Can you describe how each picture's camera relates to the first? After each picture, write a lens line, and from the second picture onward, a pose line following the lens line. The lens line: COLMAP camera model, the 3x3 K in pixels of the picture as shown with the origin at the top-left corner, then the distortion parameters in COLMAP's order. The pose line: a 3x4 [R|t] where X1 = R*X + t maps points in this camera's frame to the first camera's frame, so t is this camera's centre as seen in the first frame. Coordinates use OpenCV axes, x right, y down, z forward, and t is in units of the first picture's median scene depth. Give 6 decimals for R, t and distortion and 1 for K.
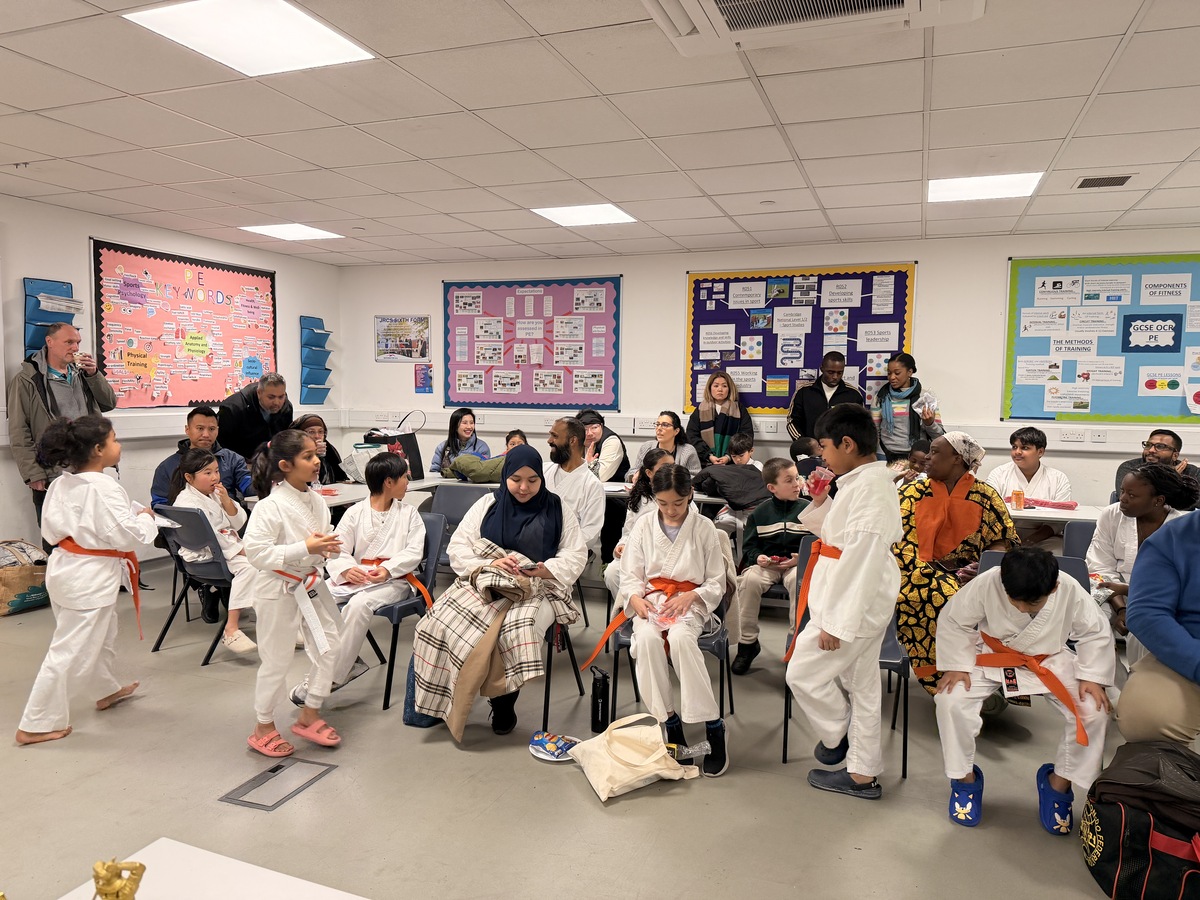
lens RADIAL K [[836.2, 0, 581.3], [0, 836.2, 458.9], [0, 0, 1]] dist [0.027672, -0.051169]
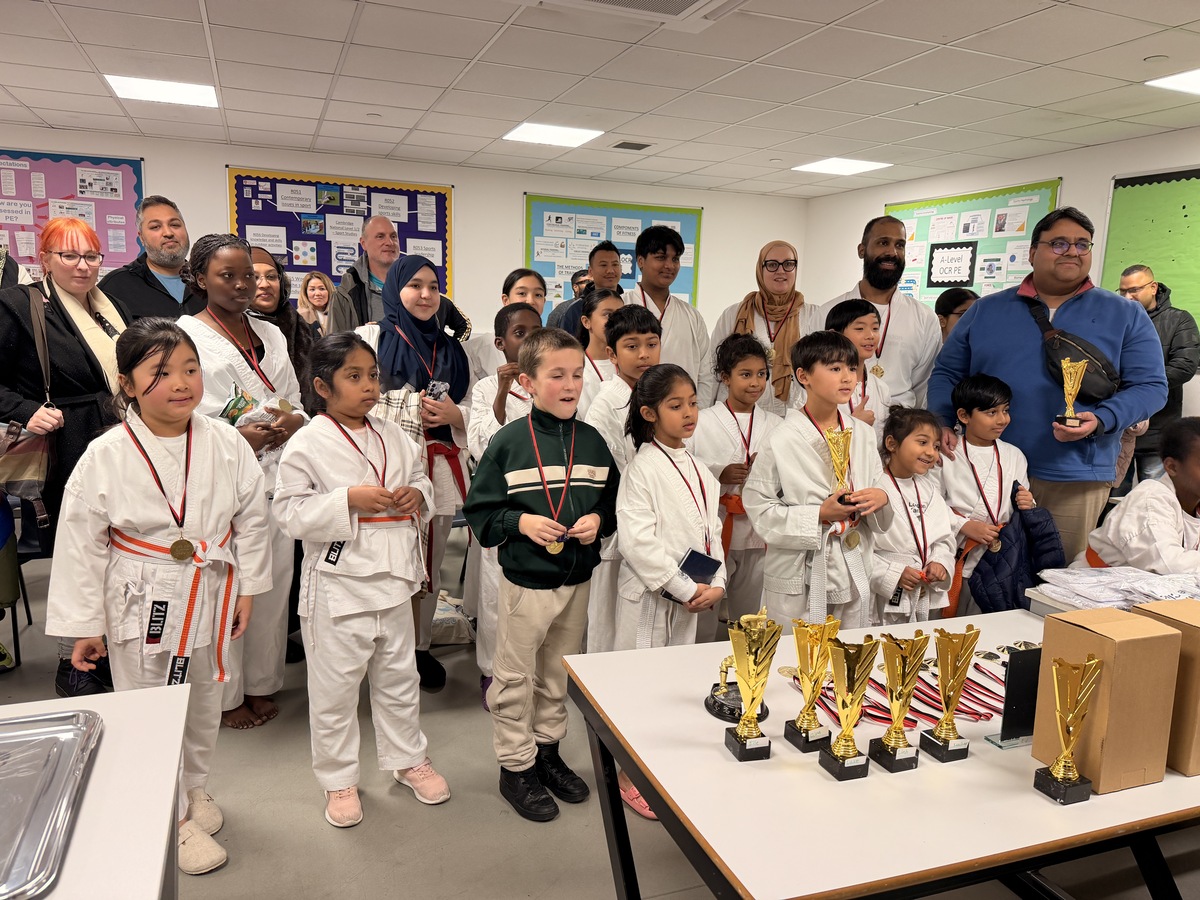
lens RADIAL K [[836.2, 0, 586.1], [0, 836.2, 447.1], [0, 0, 1]] dist [0.027672, -0.051169]
pose [[0.737392, -0.095895, 0.668623, -0.239118], [0.028518, 0.993408, 0.111026, -0.004686], [-0.674862, -0.062802, 0.735266, 0.023385]]
